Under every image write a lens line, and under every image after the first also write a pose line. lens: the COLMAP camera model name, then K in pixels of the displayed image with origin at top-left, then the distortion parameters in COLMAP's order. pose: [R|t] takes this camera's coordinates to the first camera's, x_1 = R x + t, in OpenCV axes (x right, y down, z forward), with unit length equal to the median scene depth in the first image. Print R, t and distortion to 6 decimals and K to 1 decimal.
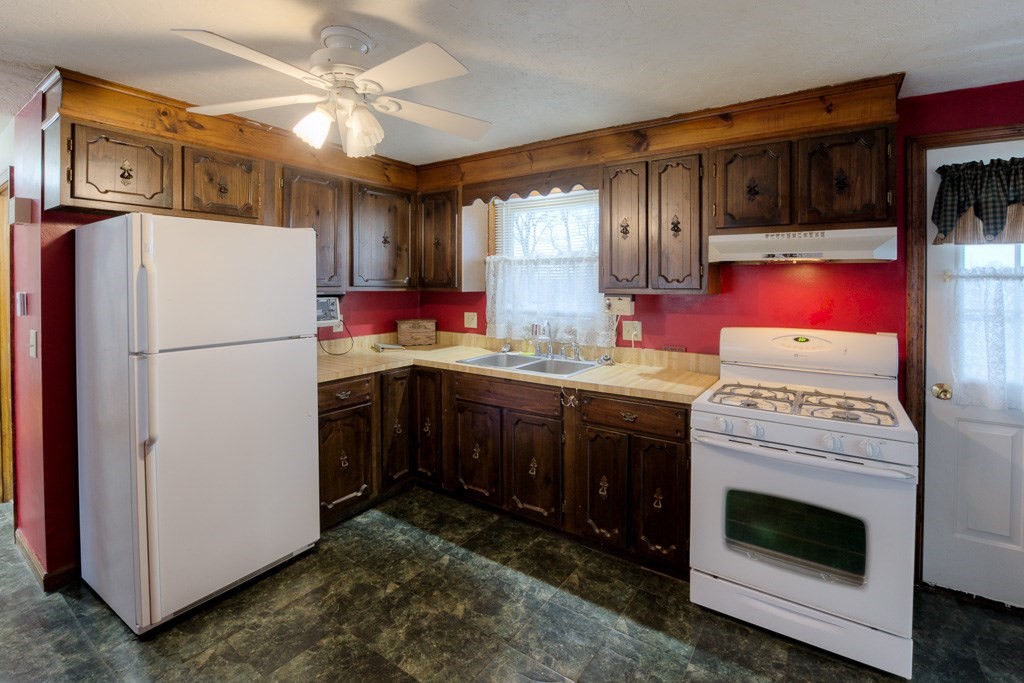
lens RADIAL K [[467.2, 0, 515.0], [0, 467.2, 286.5], [0, 0, 1]] dist [-0.000018, 0.000001]
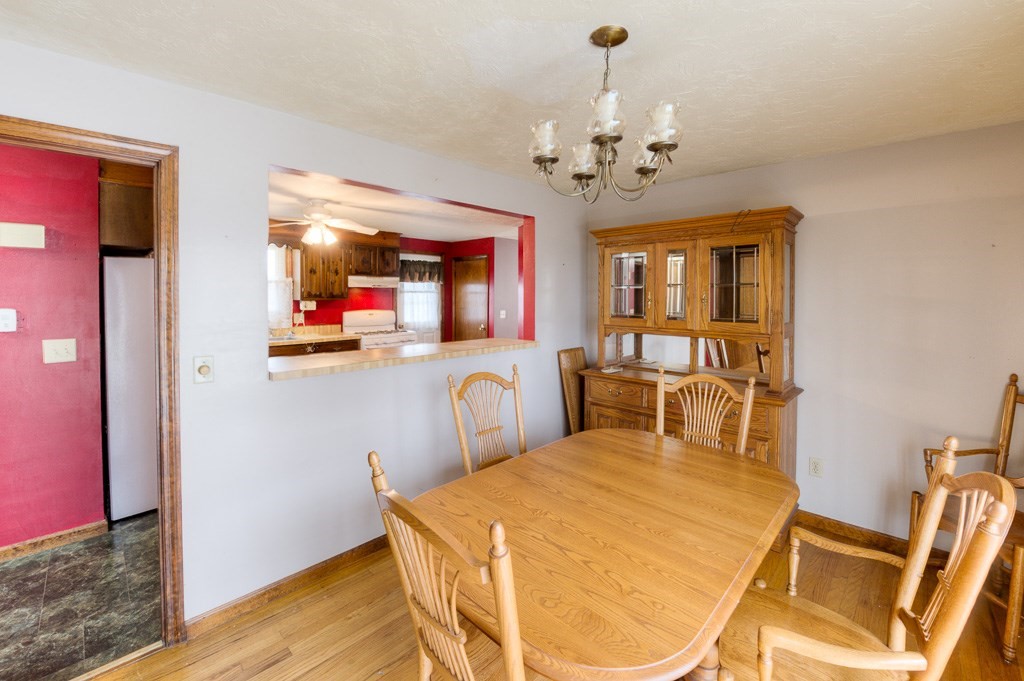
lens RADIAL K [[419.6, 0, 512.0], [0, 419.6, 340.5], [0, 0, 1]] dist [-0.015584, -0.000175]
pose [[0.180130, -0.118989, 0.976419, -2.008723], [0.008642, 0.992810, 0.119392, -0.028488], [-0.983605, -0.013068, 0.179863, -0.370251]]
